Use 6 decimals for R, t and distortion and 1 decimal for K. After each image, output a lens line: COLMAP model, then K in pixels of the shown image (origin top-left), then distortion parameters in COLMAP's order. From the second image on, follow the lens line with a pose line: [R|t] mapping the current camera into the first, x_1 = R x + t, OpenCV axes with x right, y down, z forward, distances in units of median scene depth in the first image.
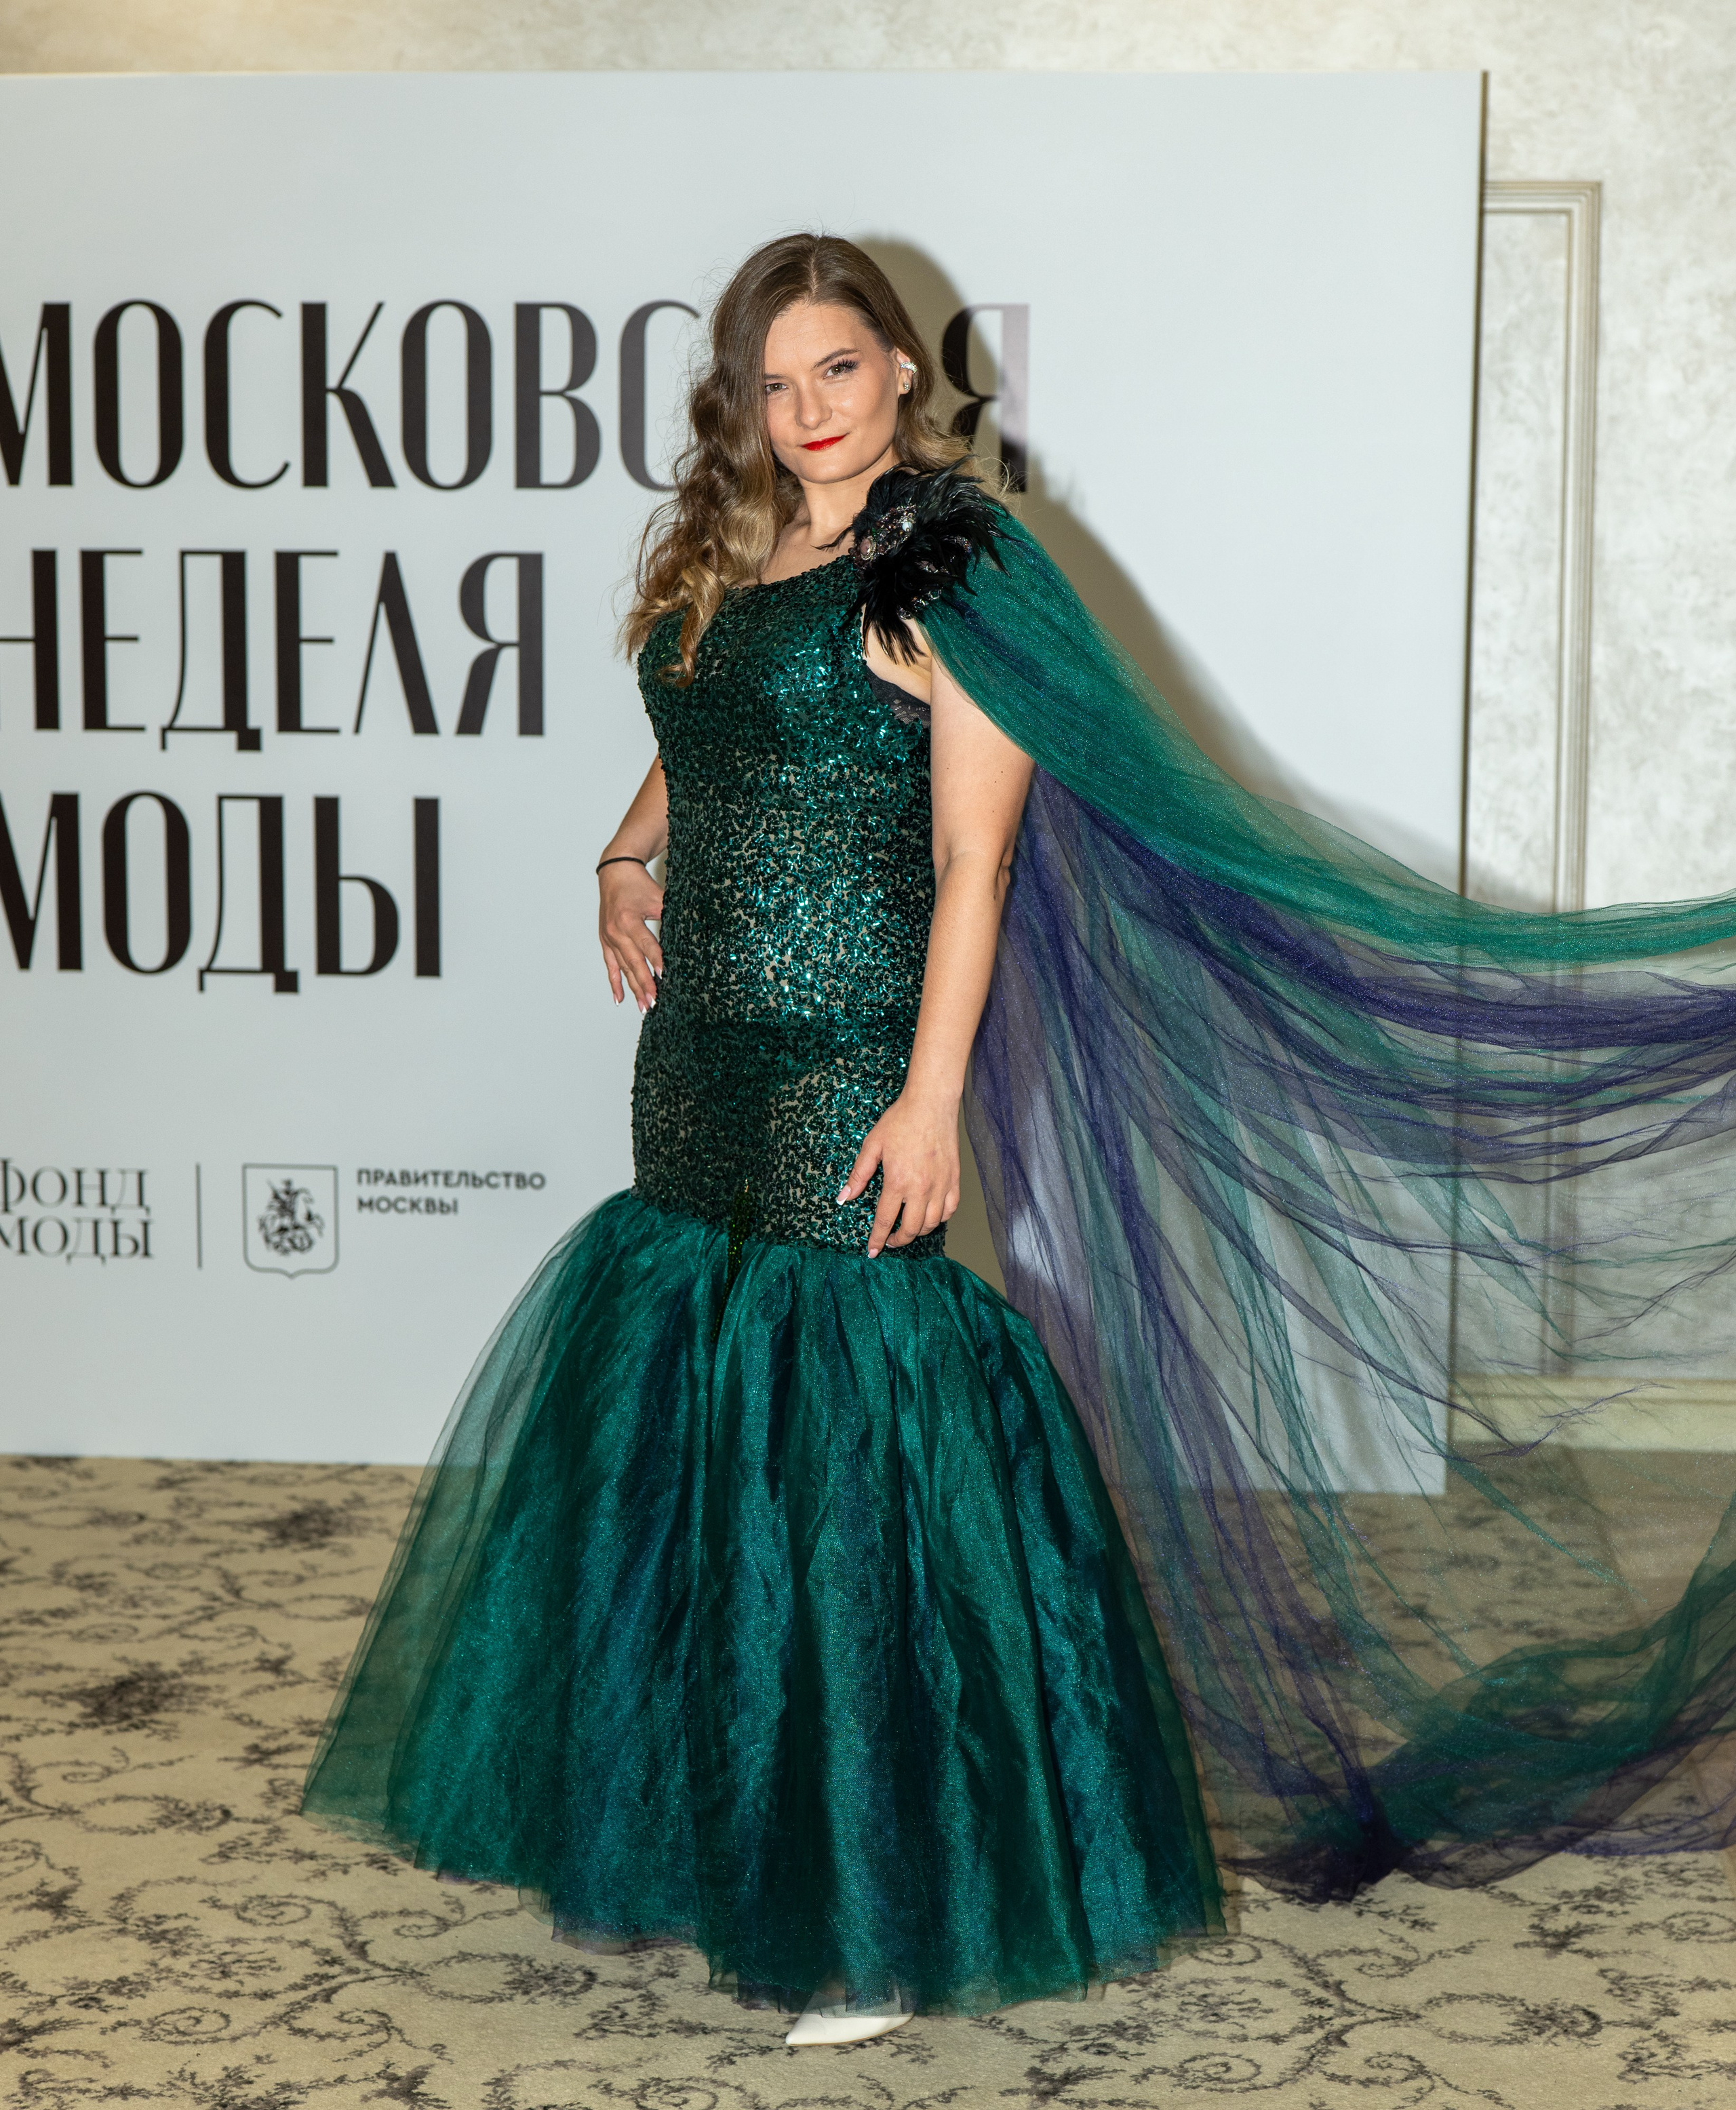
lens RADIAL K [[3959.6, 0, 896.1], [0, 3959.6, 1065.6], [0, 0, 1]] dist [-0.005413, -0.375864]
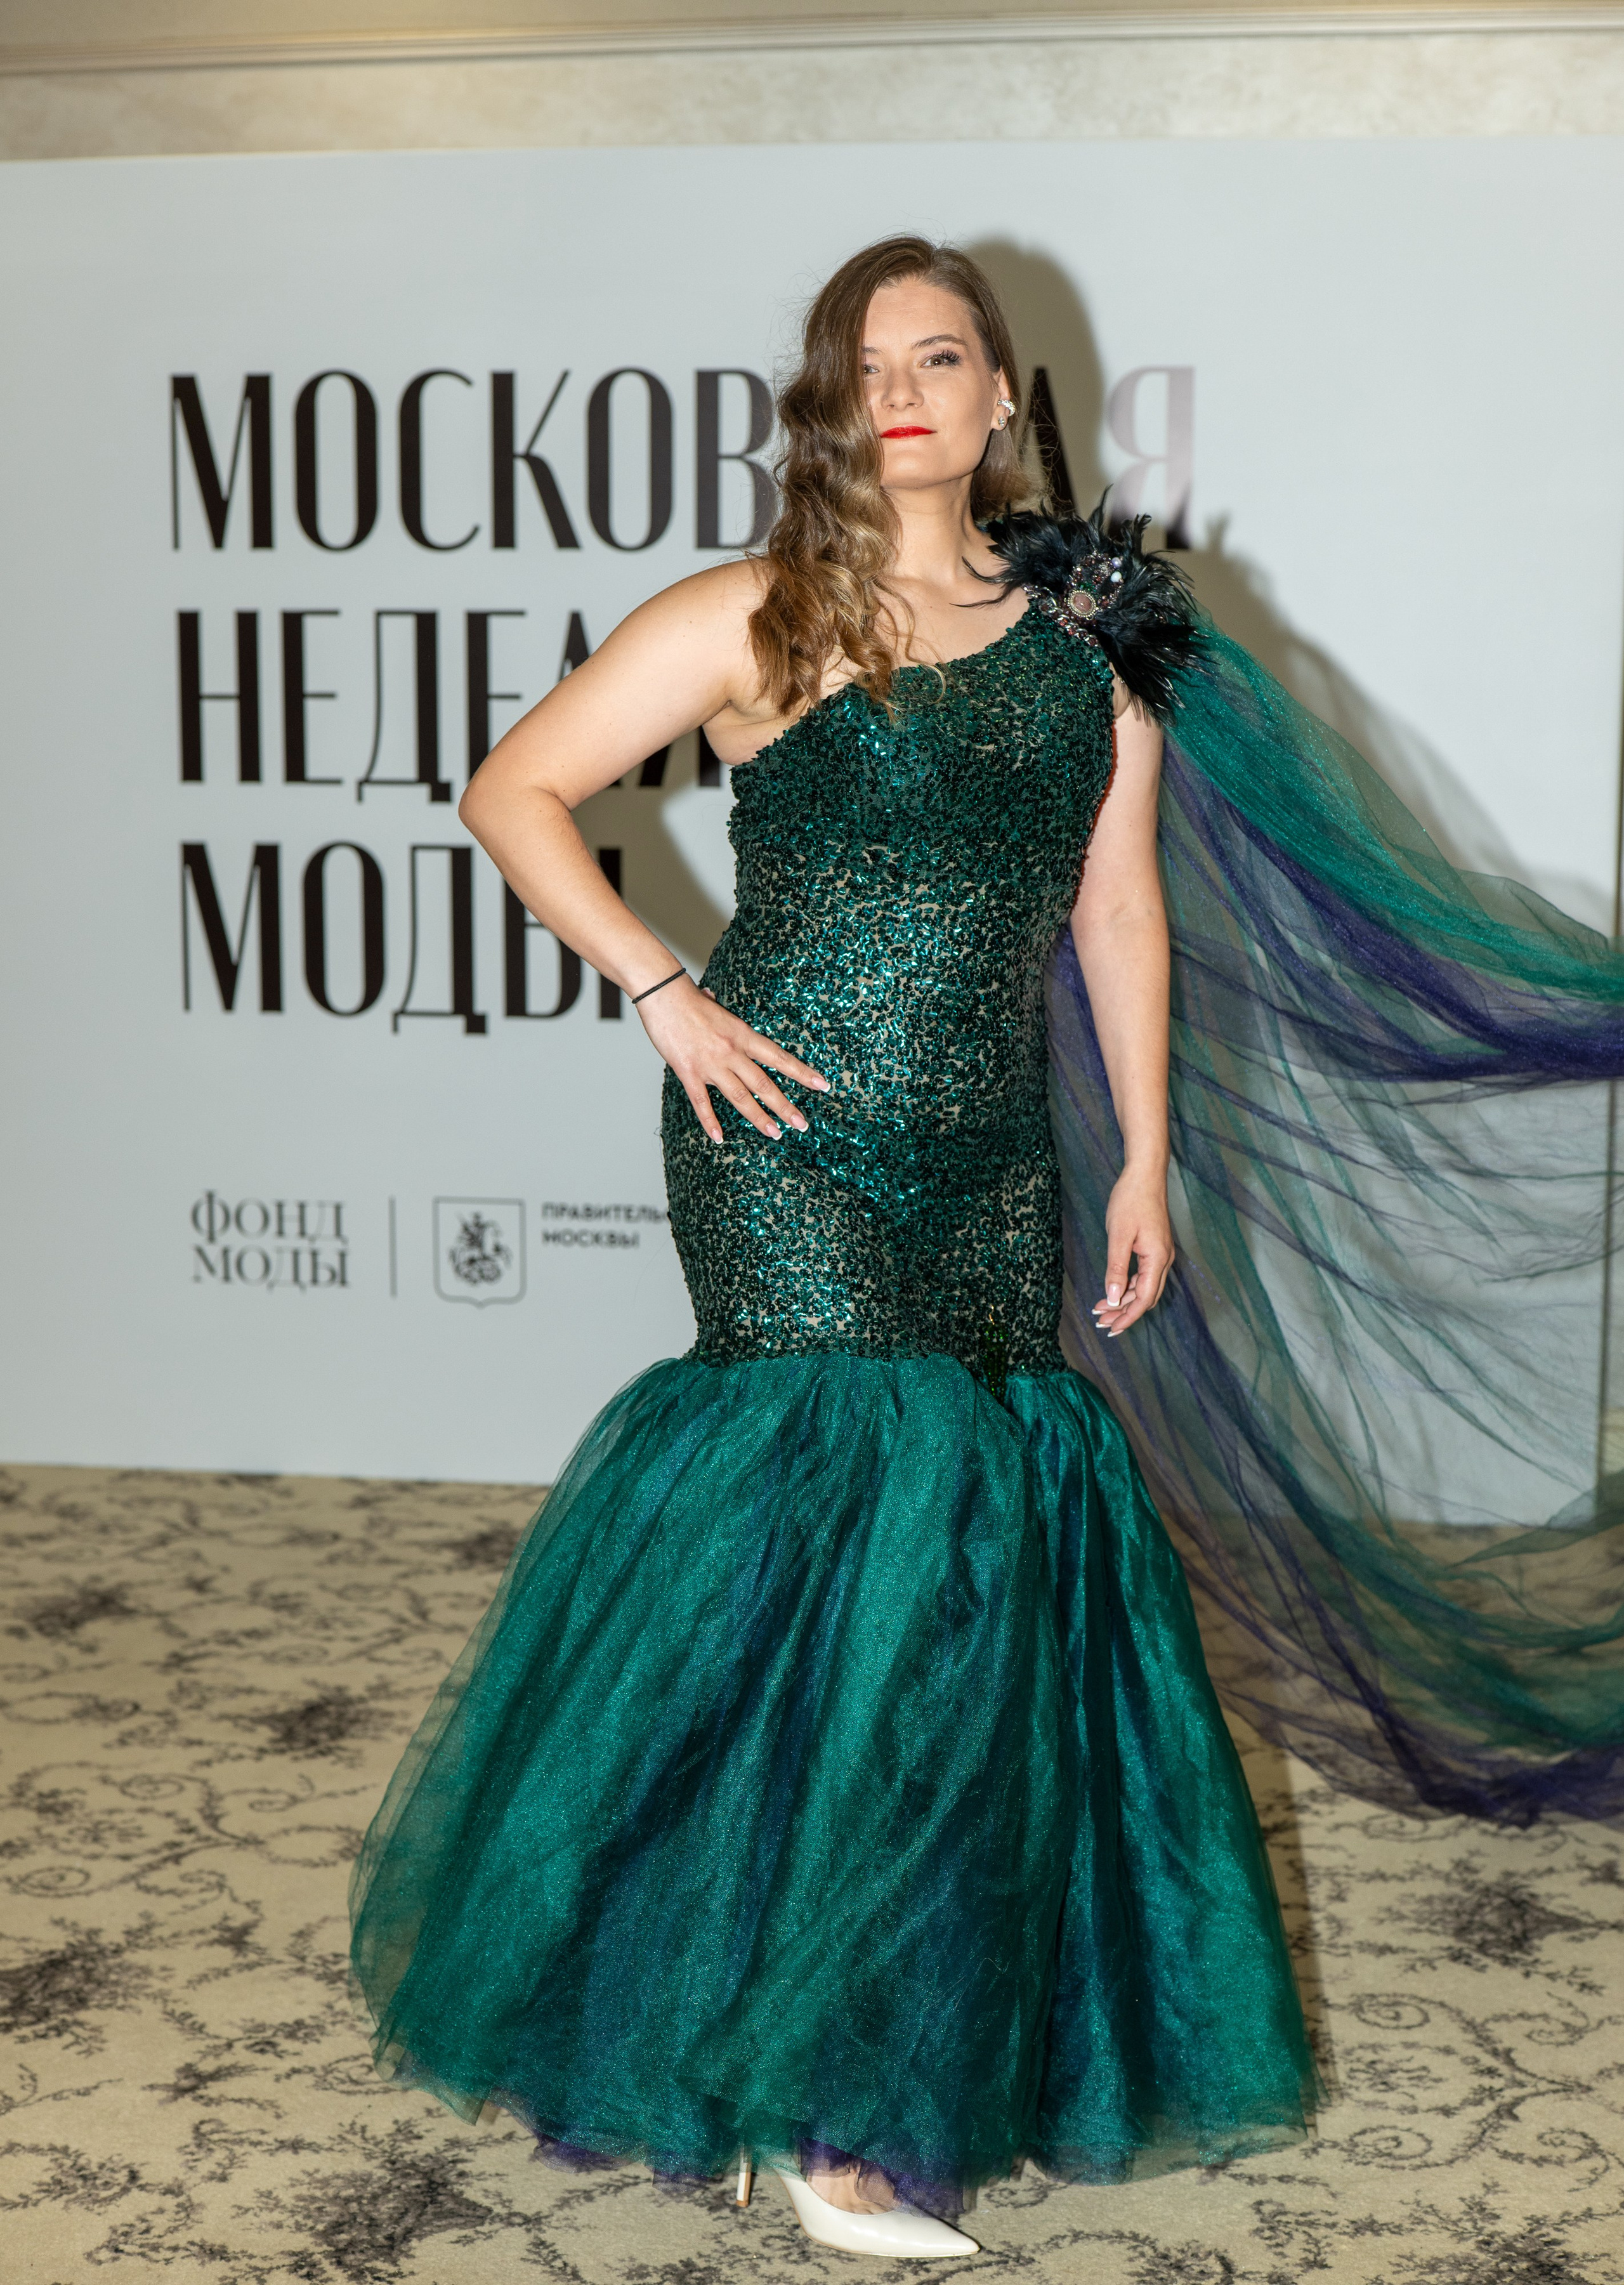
lens RADIAL K [[3576.0, 0, 784.9], [0, 3576.0, 1138.9], [0, 0, 1]] dist [-0.016653, -0.335358]
pose [[0.997317, 0.005347, -0.073010, -0.003858], [-0.004025, 0.999826, 0.018234, -0.009106], [0.073095, -0.017891, 0.997165, 0.069273]]
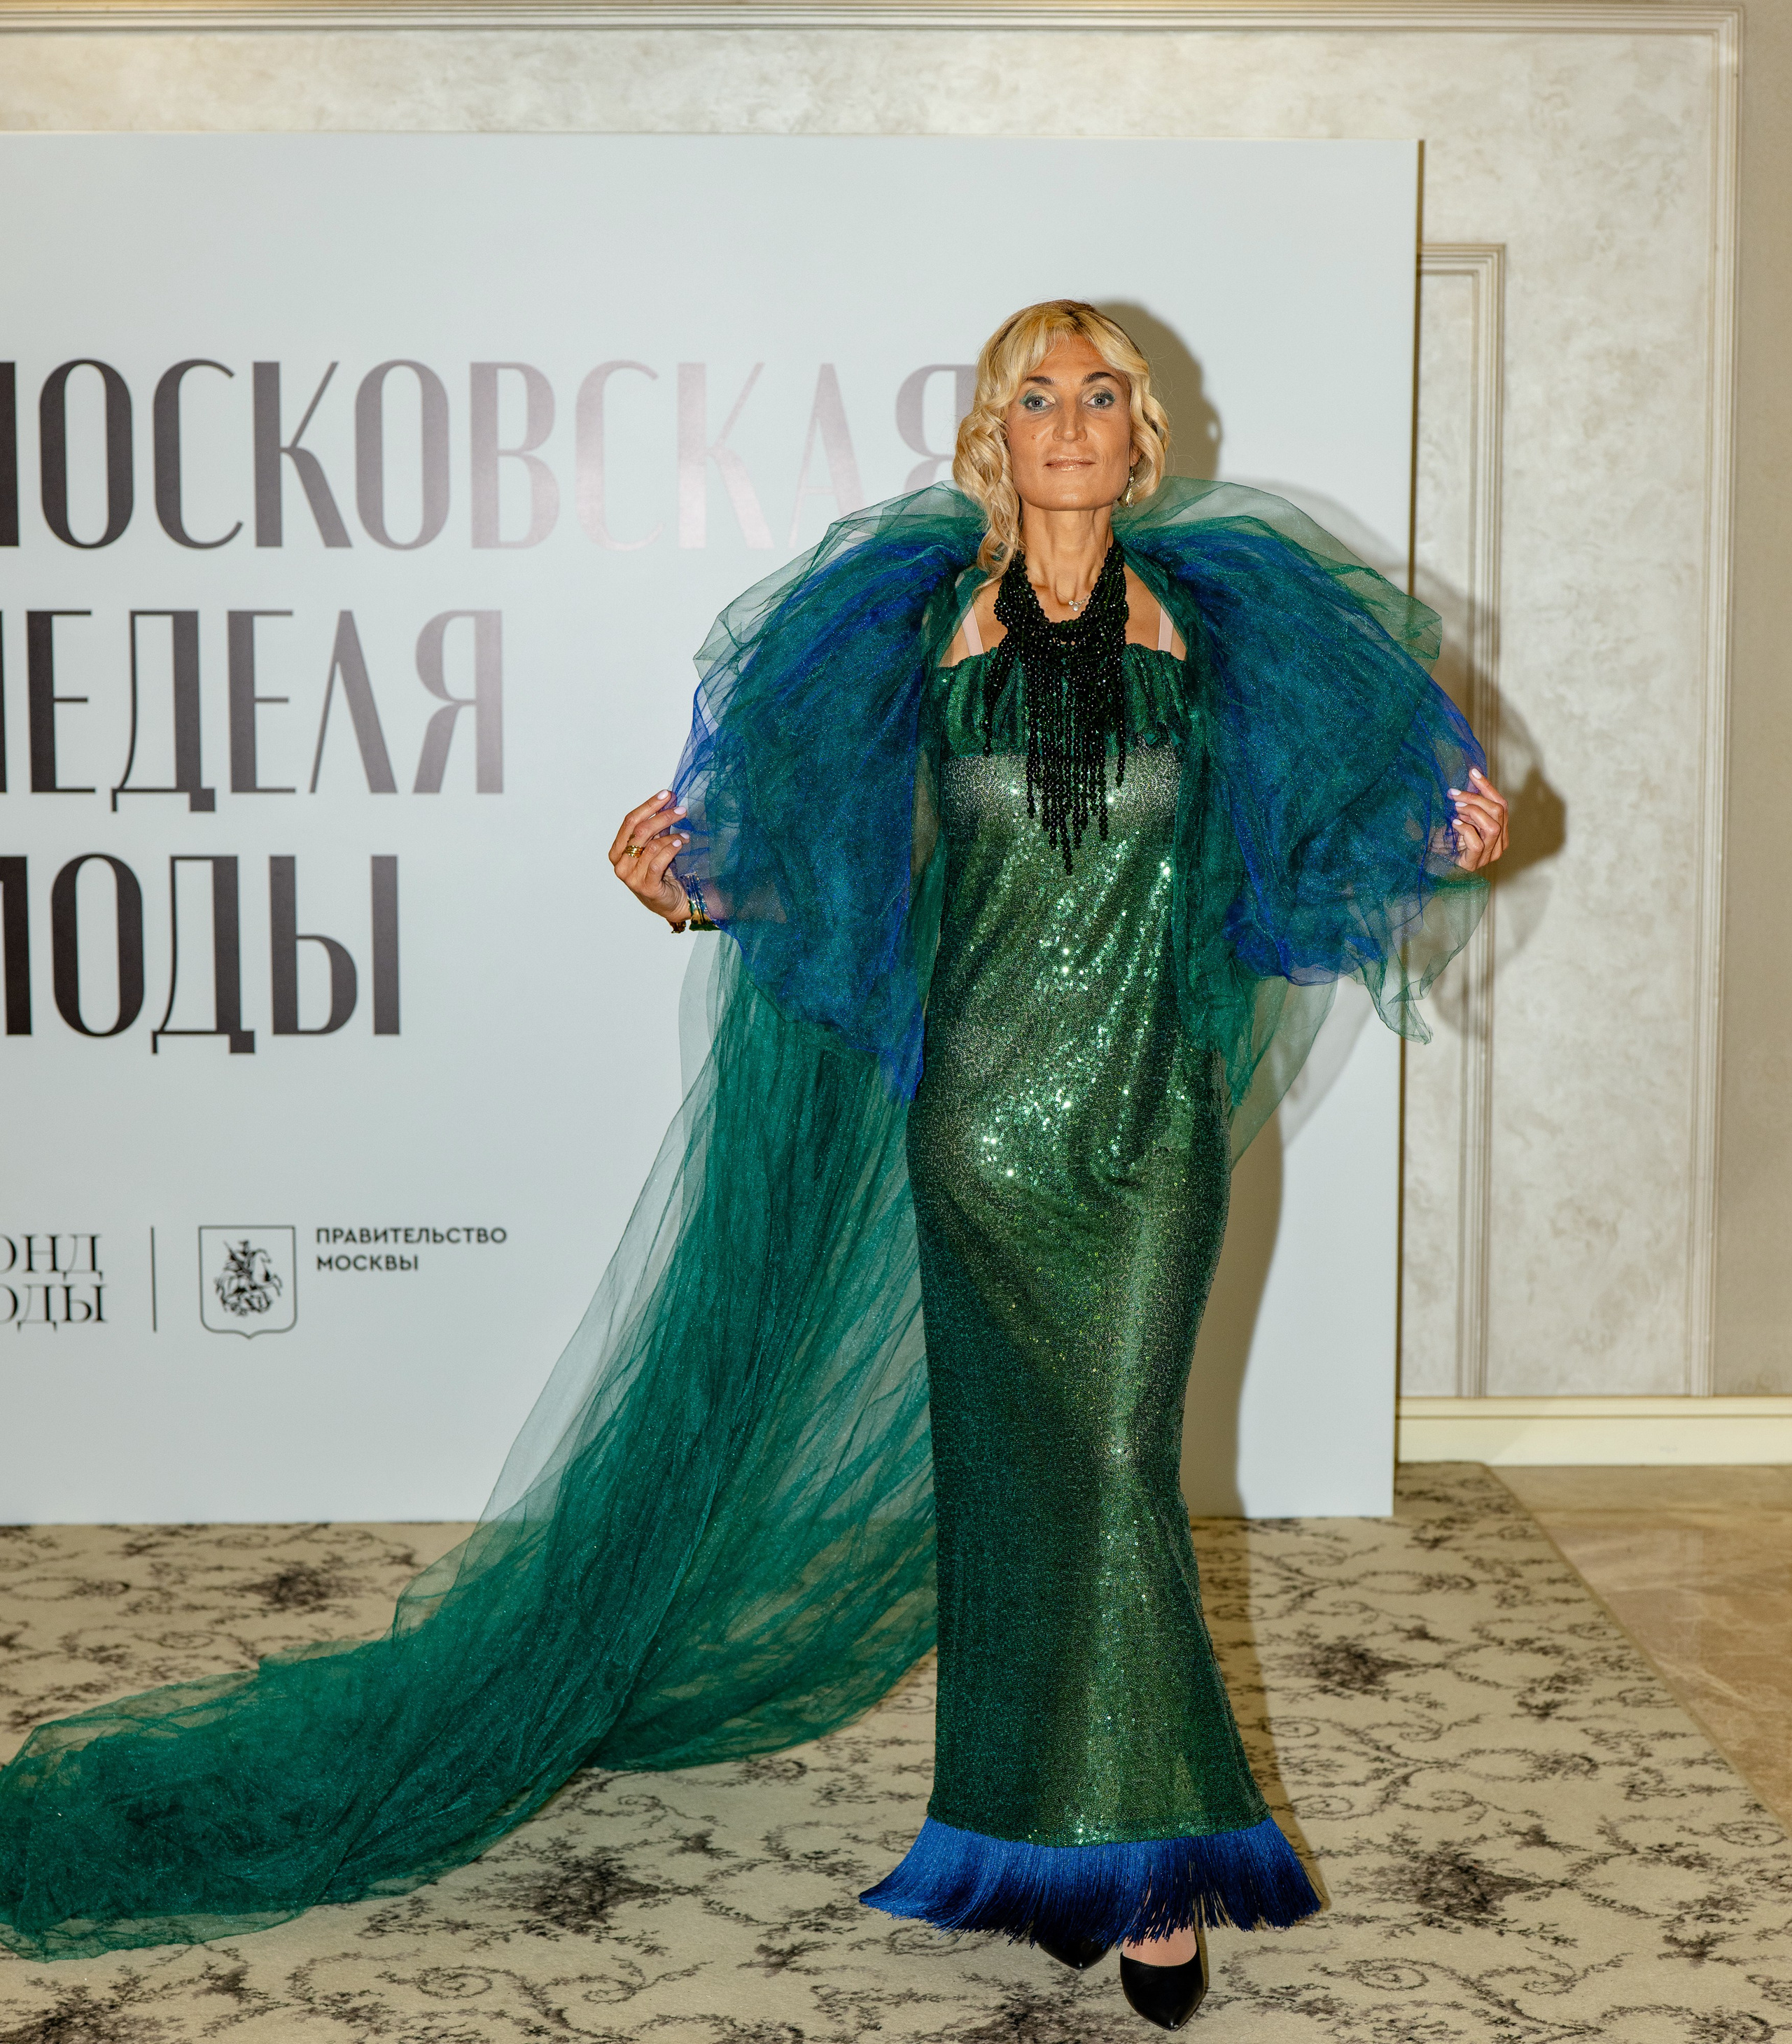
lens RADIAL K [[3962.7, 0, 903.0], [0, 3962.7, 1067.6], [0, 0, 1]] dist [-0.011251, -0.342874]
pose [[0.992227, -0.021028, 0.122654, -0.120153], [0.021029, 0.999778, 0.001288, -0.013531], [-0.122654, 0.001302, 0.992449, -0.011141]]
